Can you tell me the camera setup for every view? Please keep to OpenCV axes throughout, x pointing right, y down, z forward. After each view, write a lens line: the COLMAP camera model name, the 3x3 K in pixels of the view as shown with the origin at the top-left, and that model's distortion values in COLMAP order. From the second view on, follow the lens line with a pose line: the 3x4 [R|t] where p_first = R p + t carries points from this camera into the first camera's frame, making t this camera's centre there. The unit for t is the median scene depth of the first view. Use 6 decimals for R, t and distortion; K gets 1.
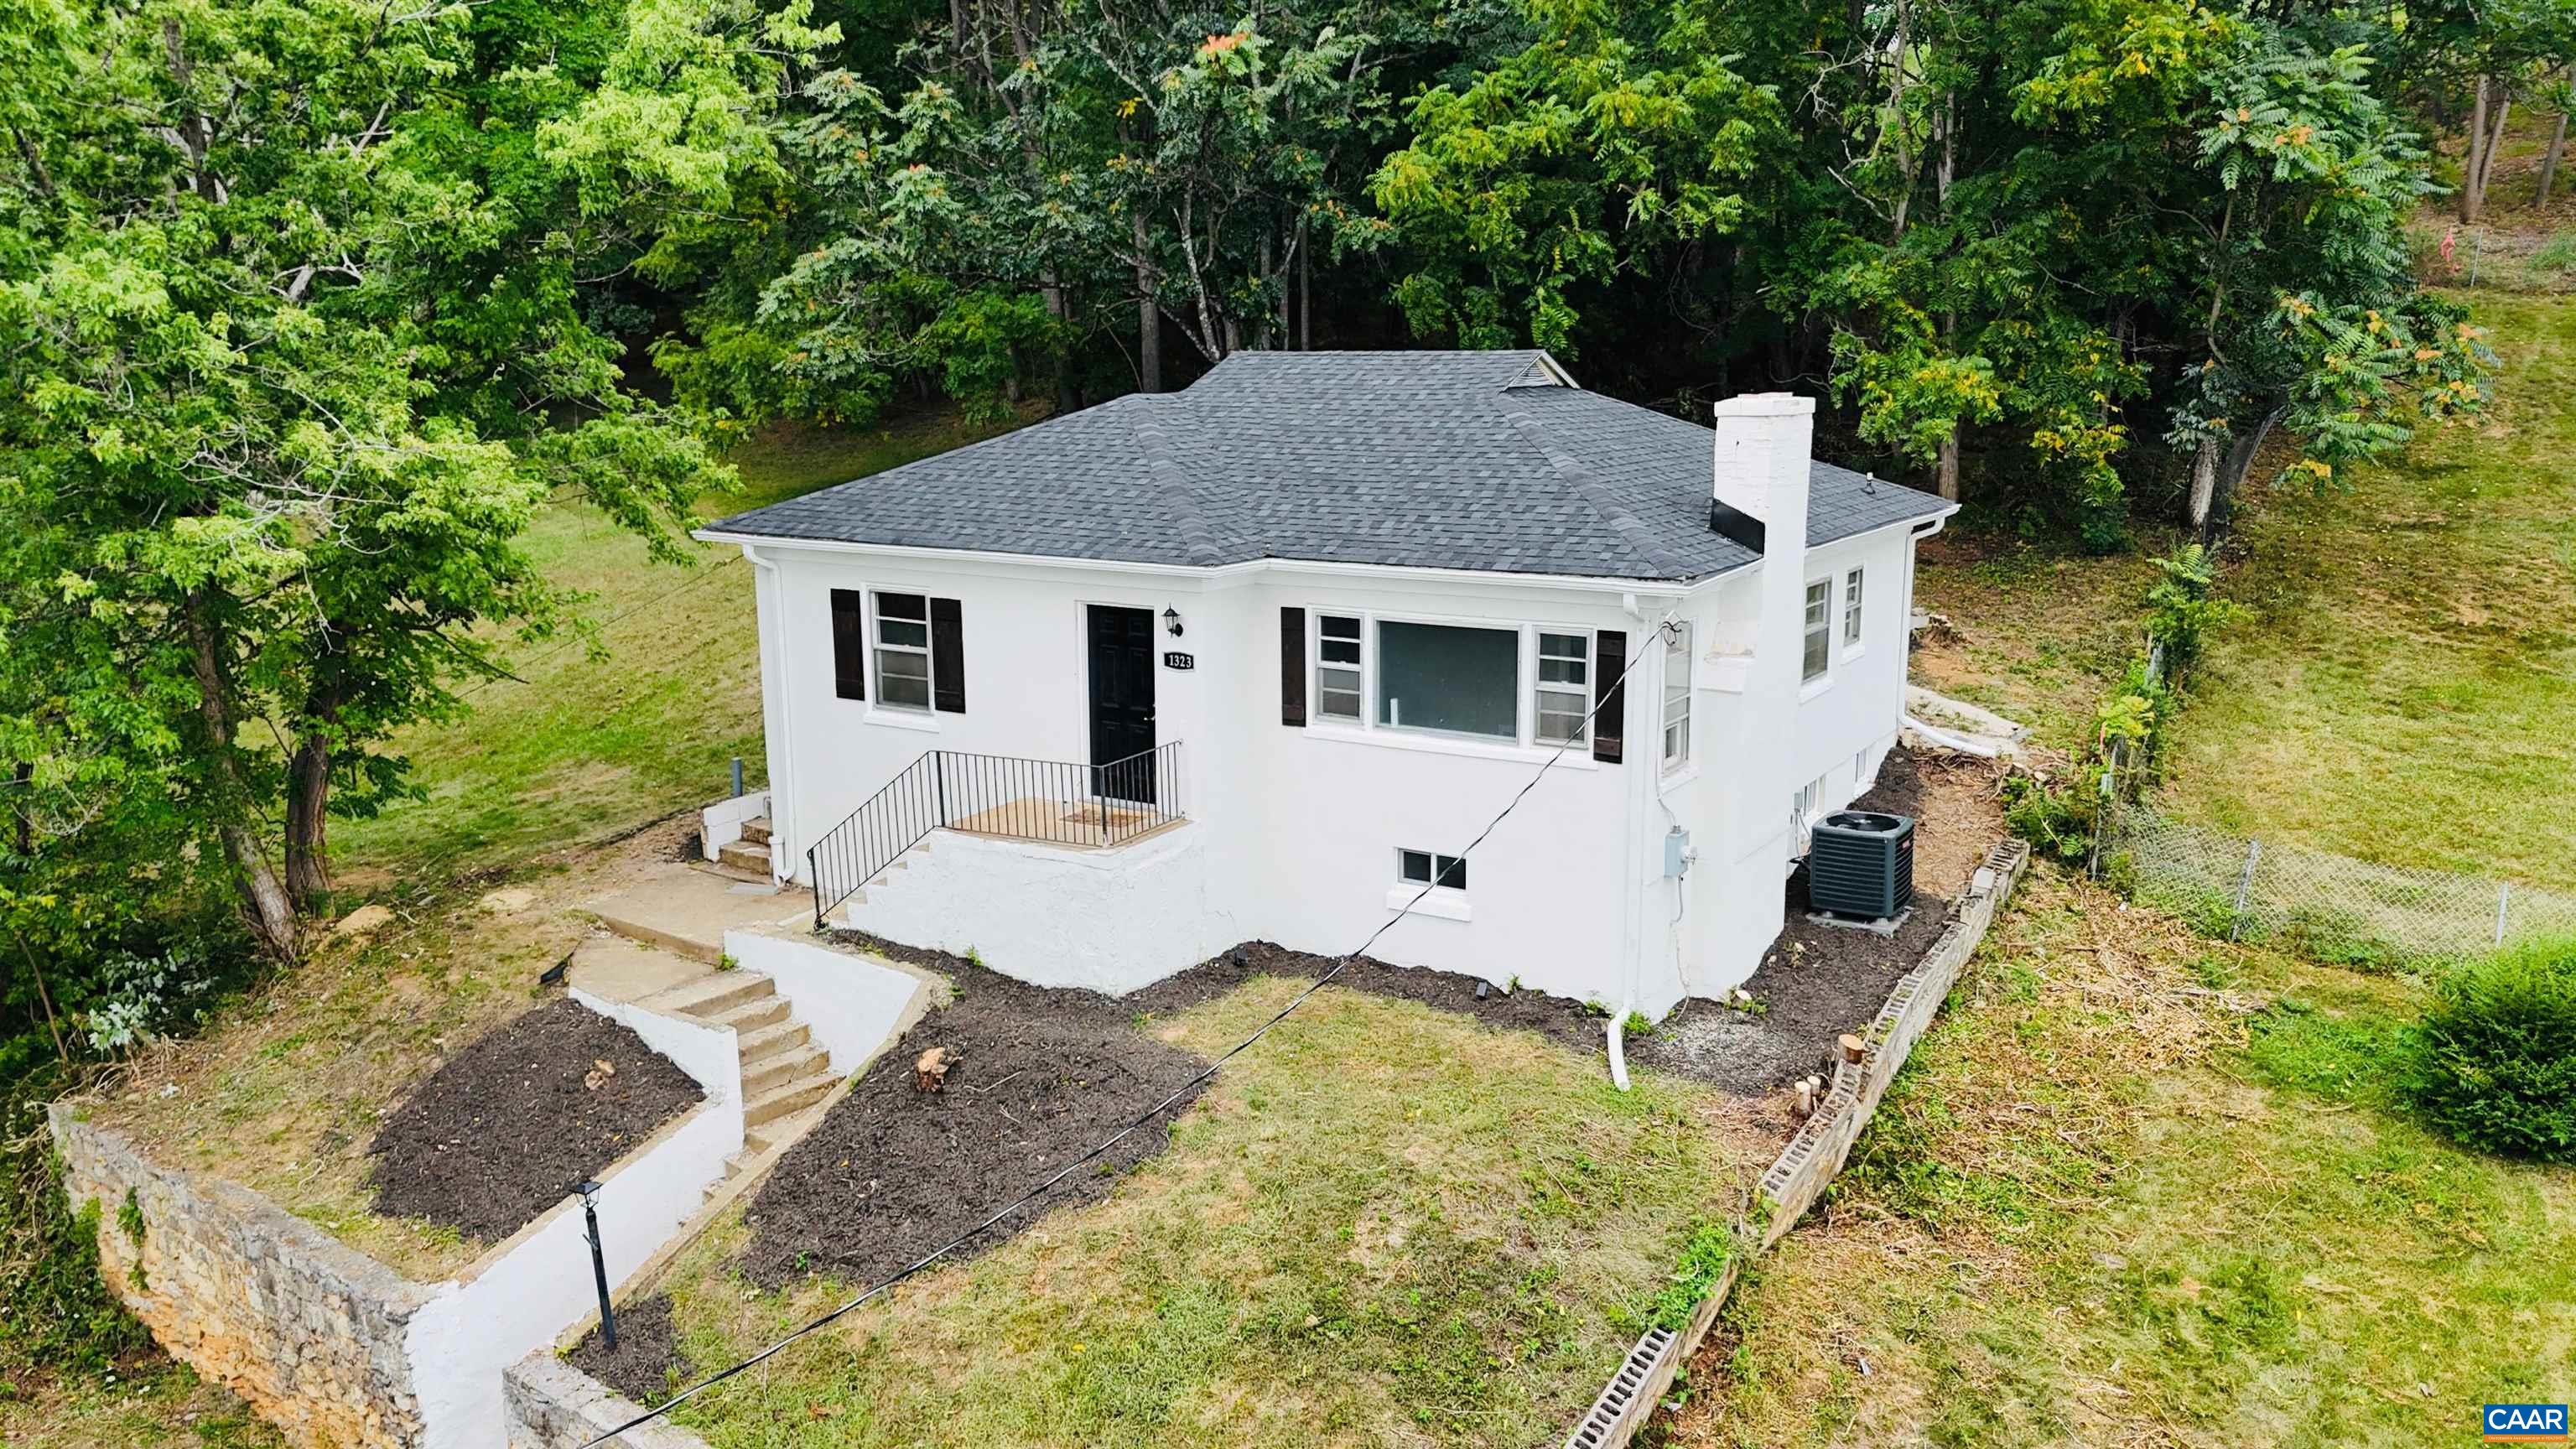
lens RADIAL K [[1911.3, 0, 1297.1], [0, 1911.3, 710.5], [0, 0, 1]] dist [0.043446, -0.029748]
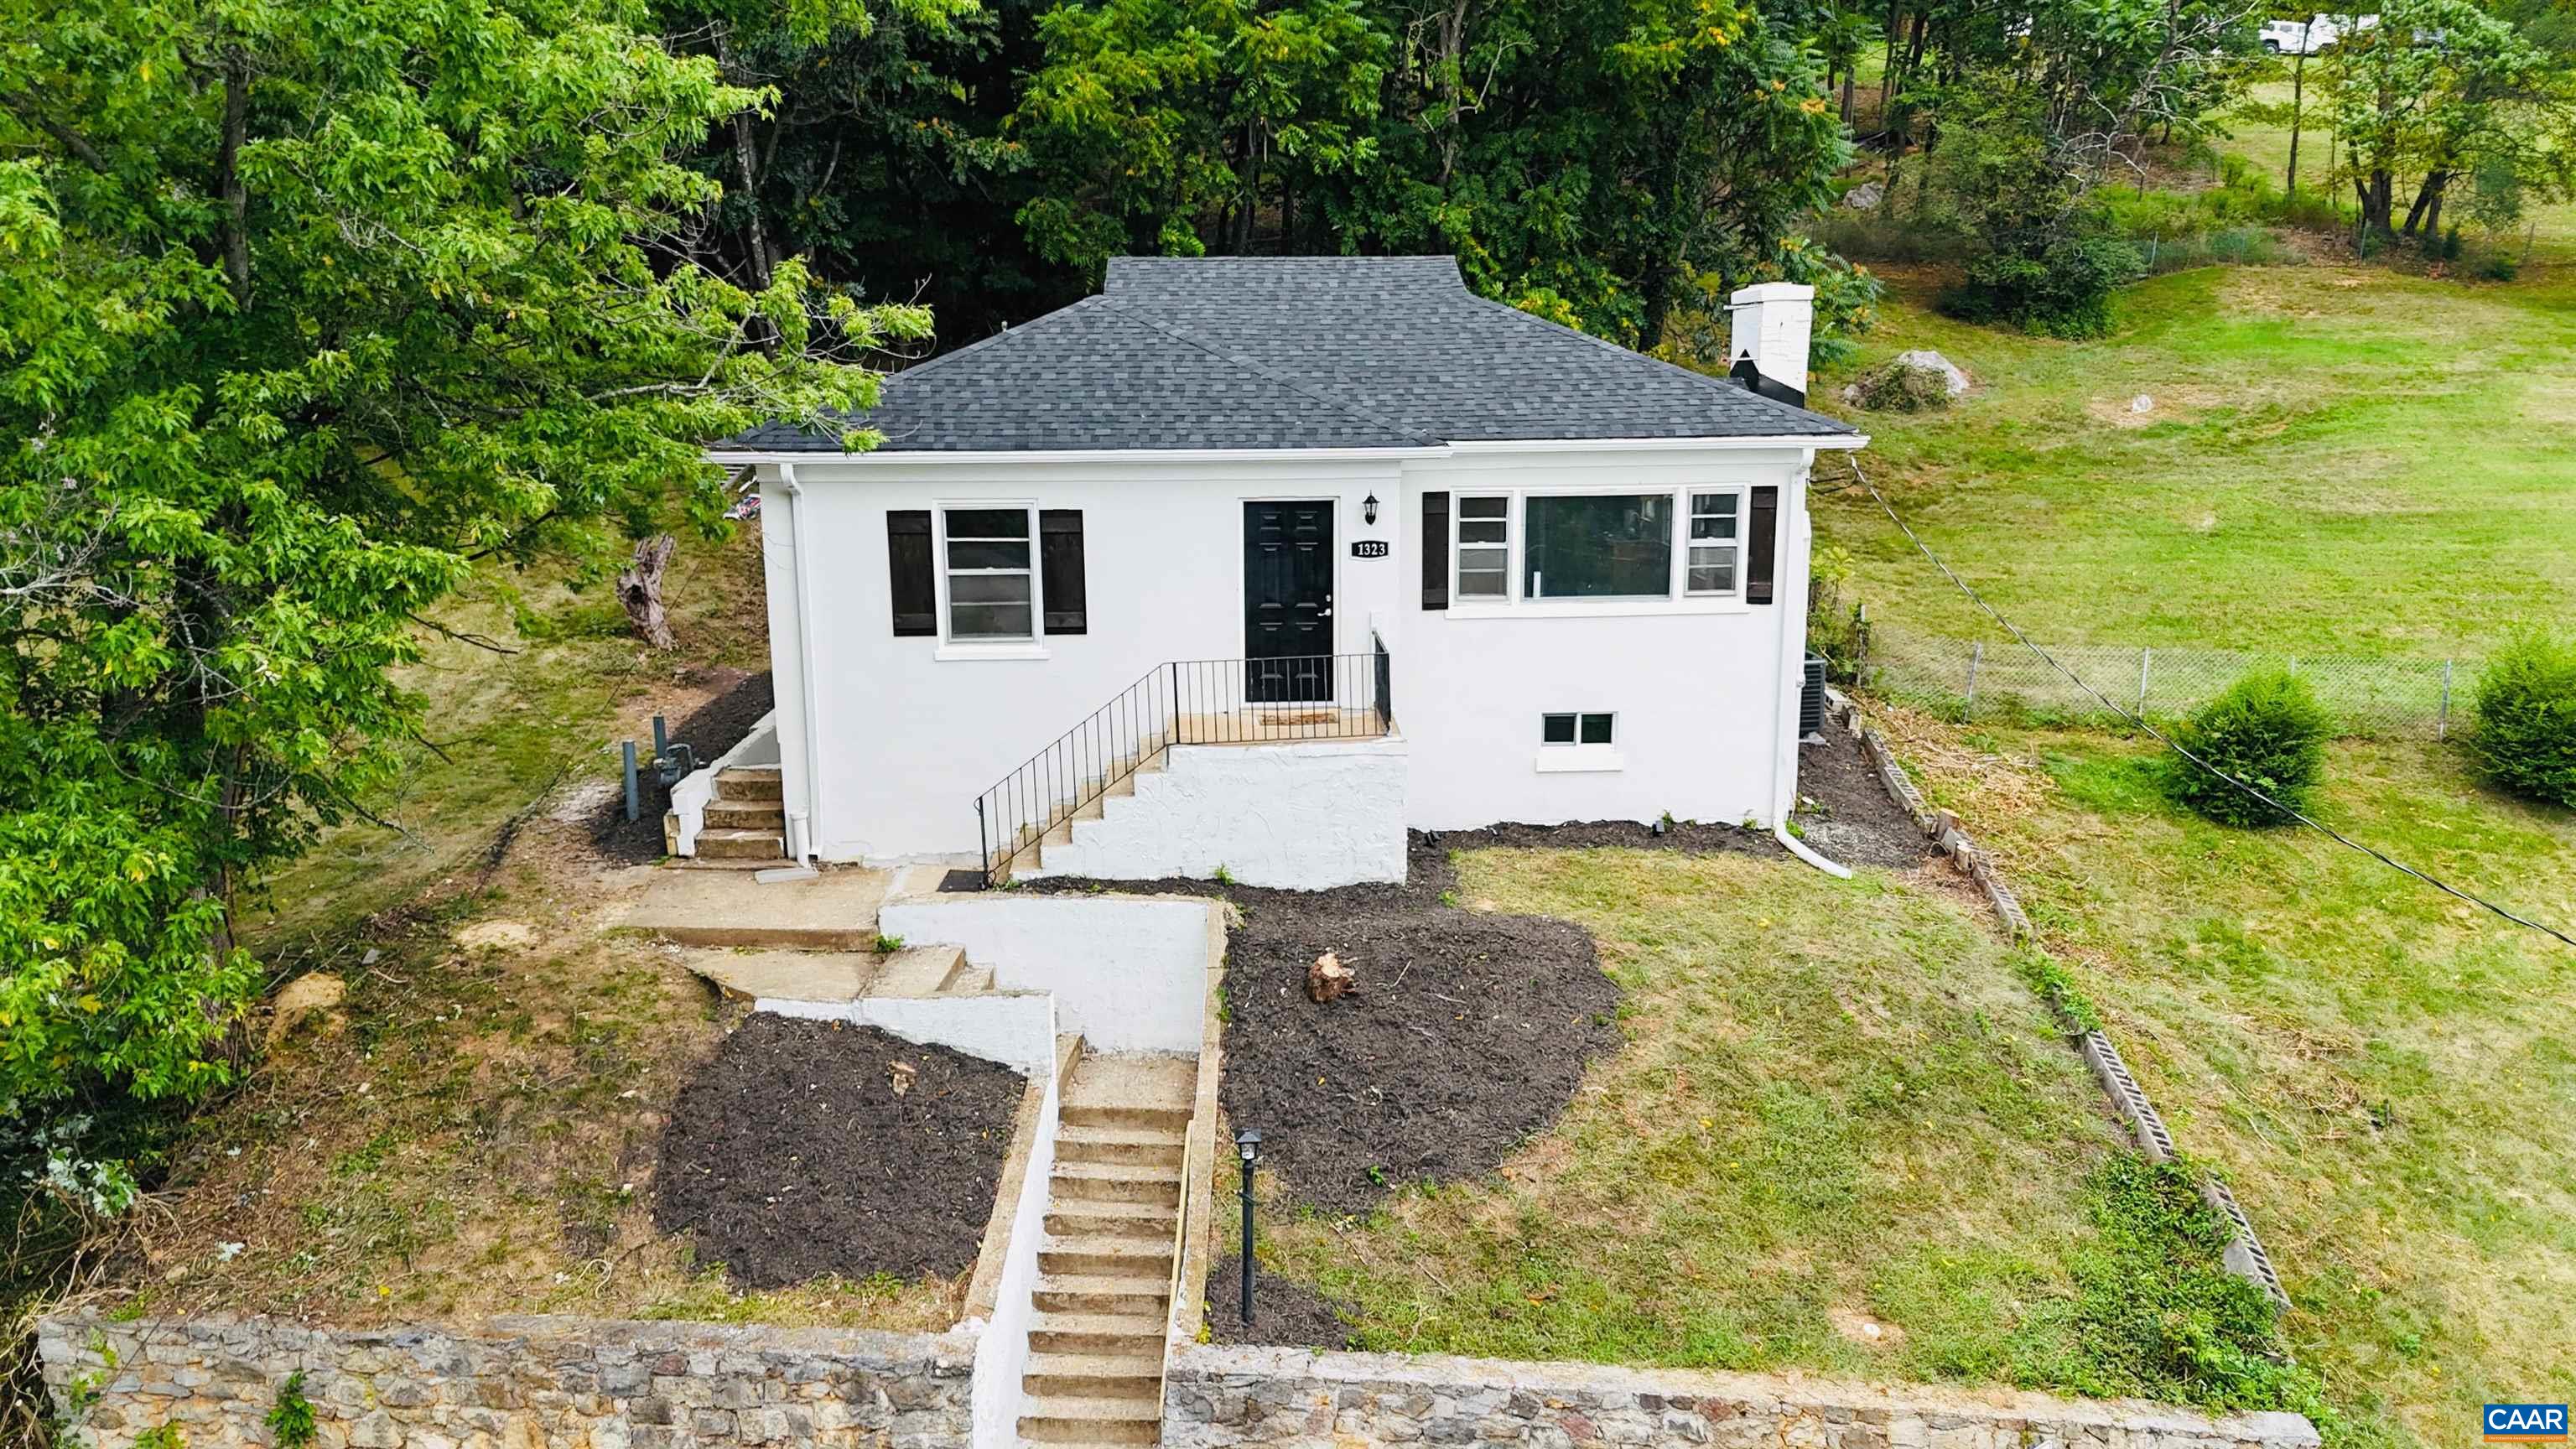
lens RADIAL K [[1903.0, 0, 1298.4], [0, 1903.0, 719.5], [0, 0, 1]] dist [0.059307, -0.055568]
pose [[0.827839, -0.113535, 0.549356, -0.635245], [0.109563, 0.993168, 0.040155, 0.017942], [-0.550162, 0.026948, 0.834623, 0.191684]]
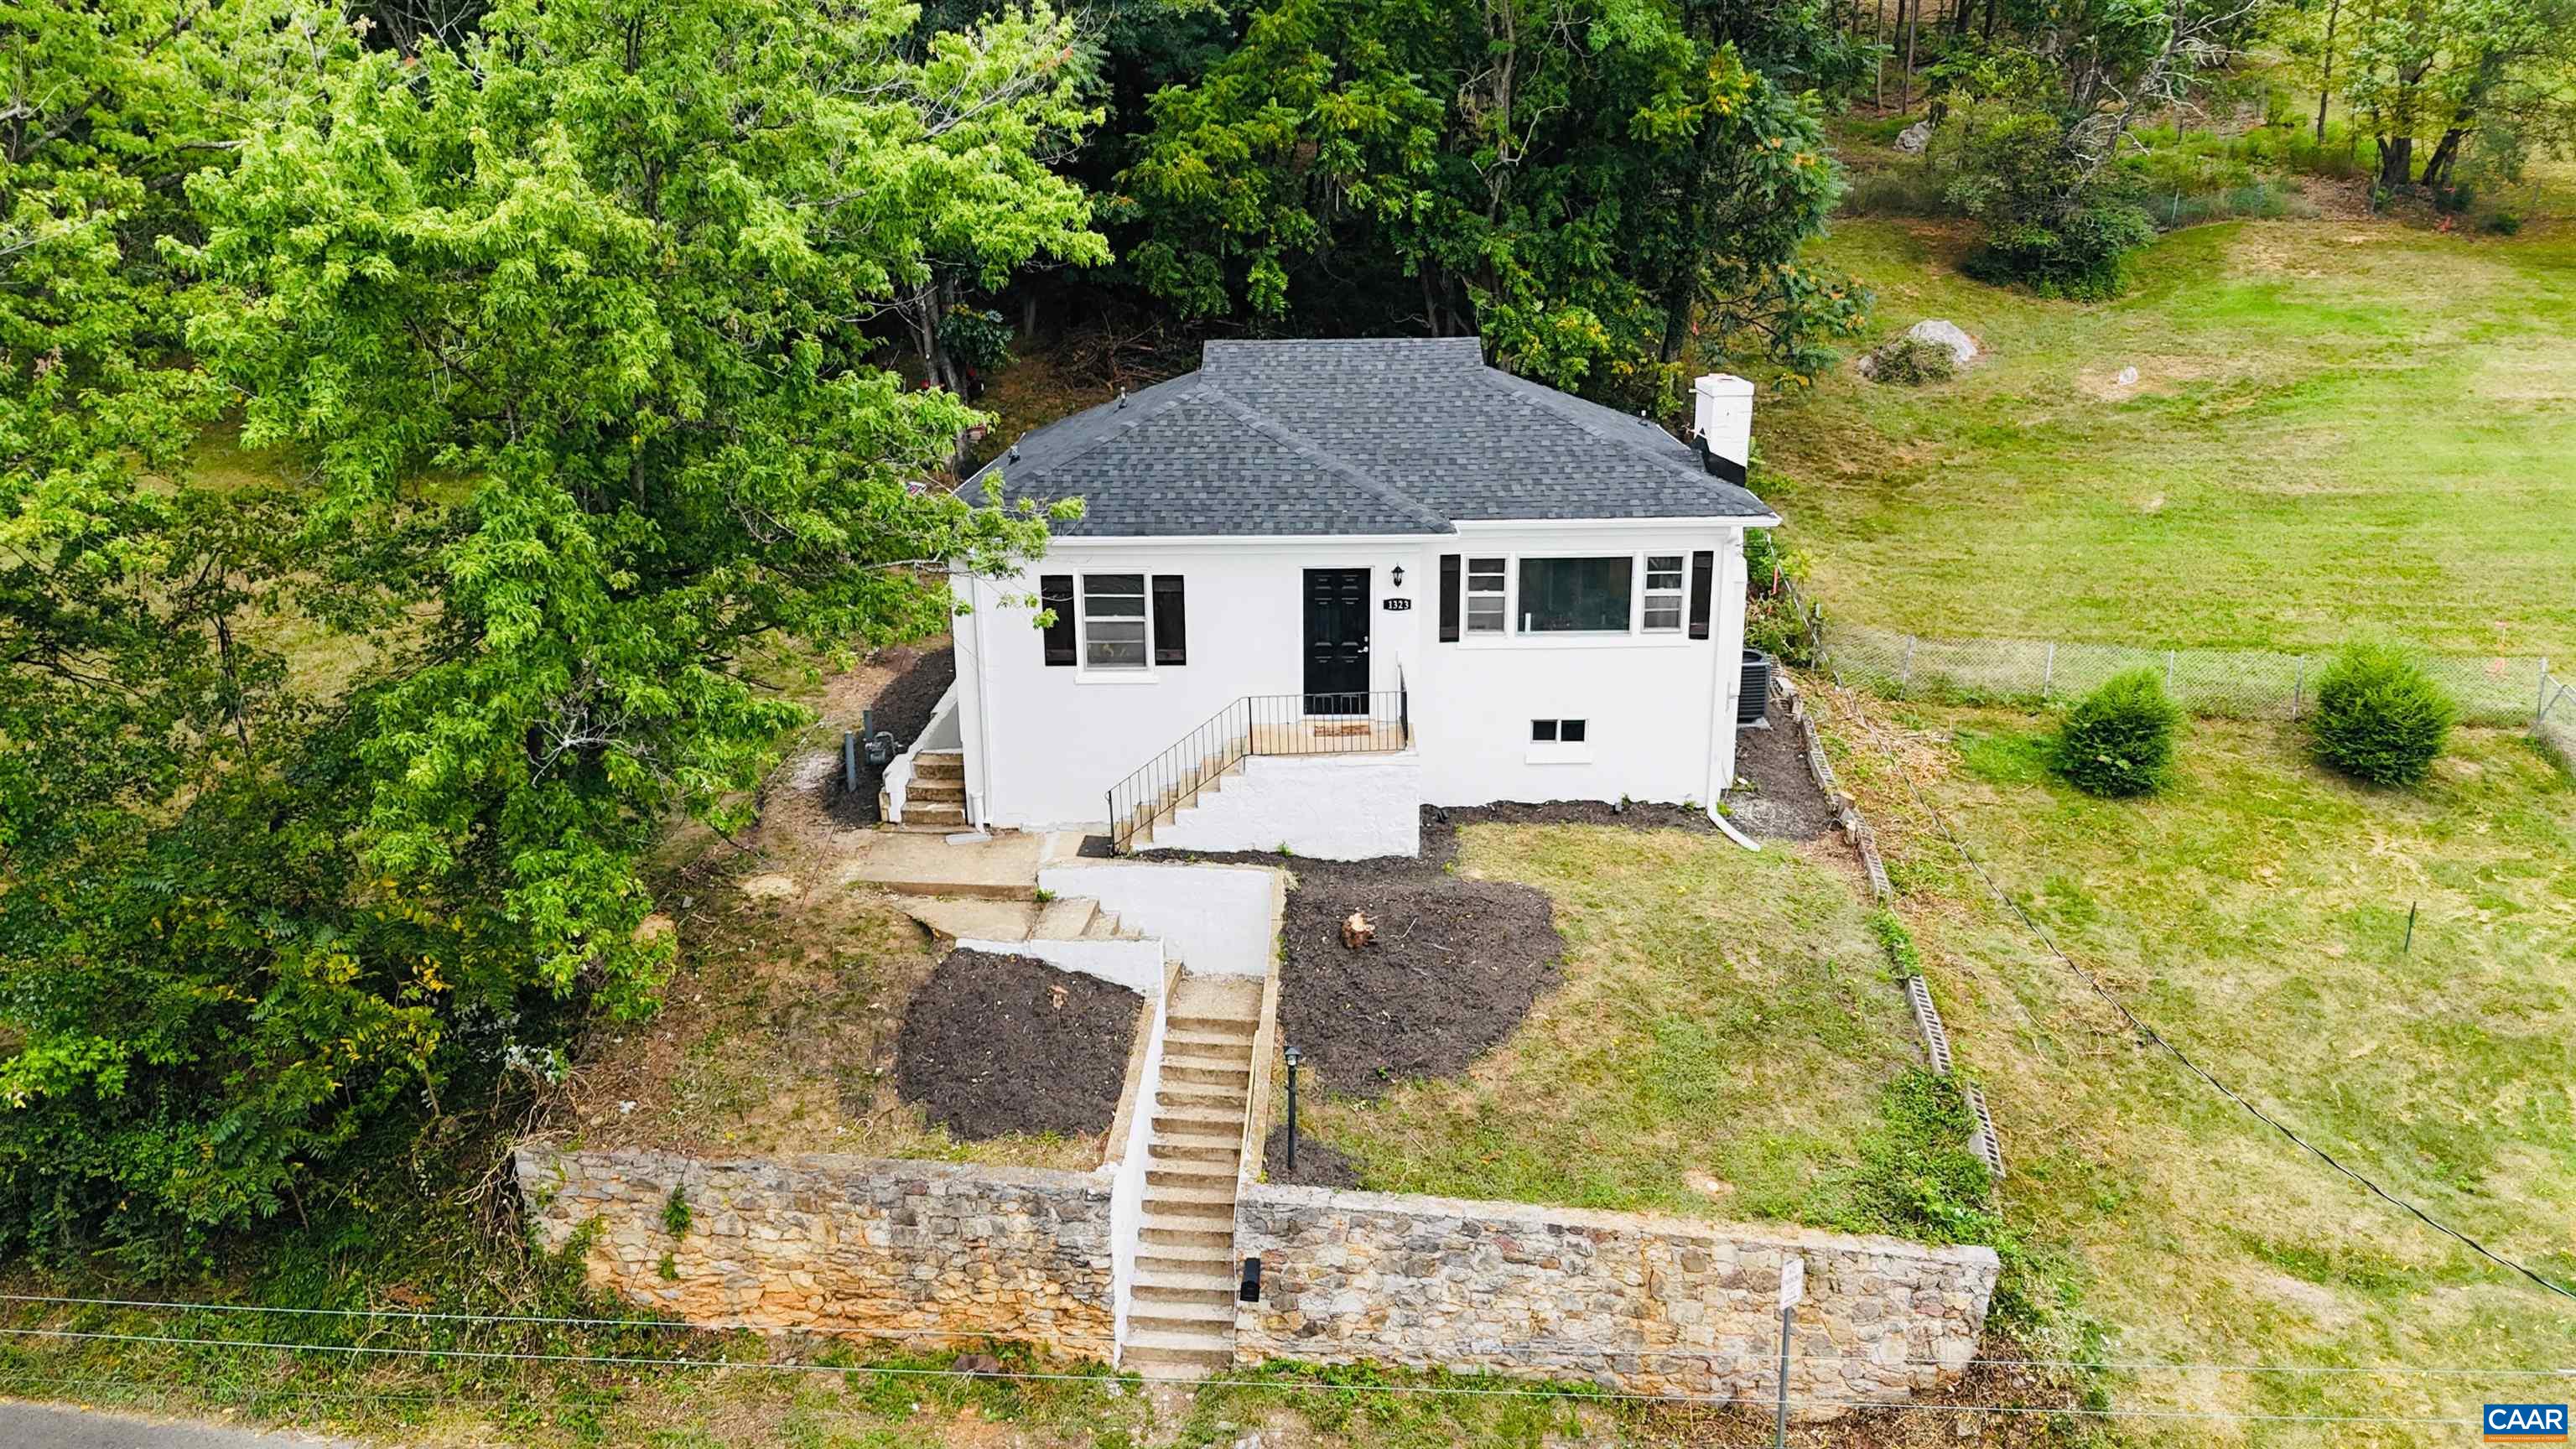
lens RADIAL K [[1893.8, 0, 1296.6], [0, 1893.8, 715.1], [0, 0, 1]] dist [0.081376, -0.114163]
pose [[0.856392, -0.146148, 0.495211, -0.772431], [0.102980, 0.988181, 0.113547, -0.104923], [-0.505952, -0.046244, 0.861321, -0.103598]]
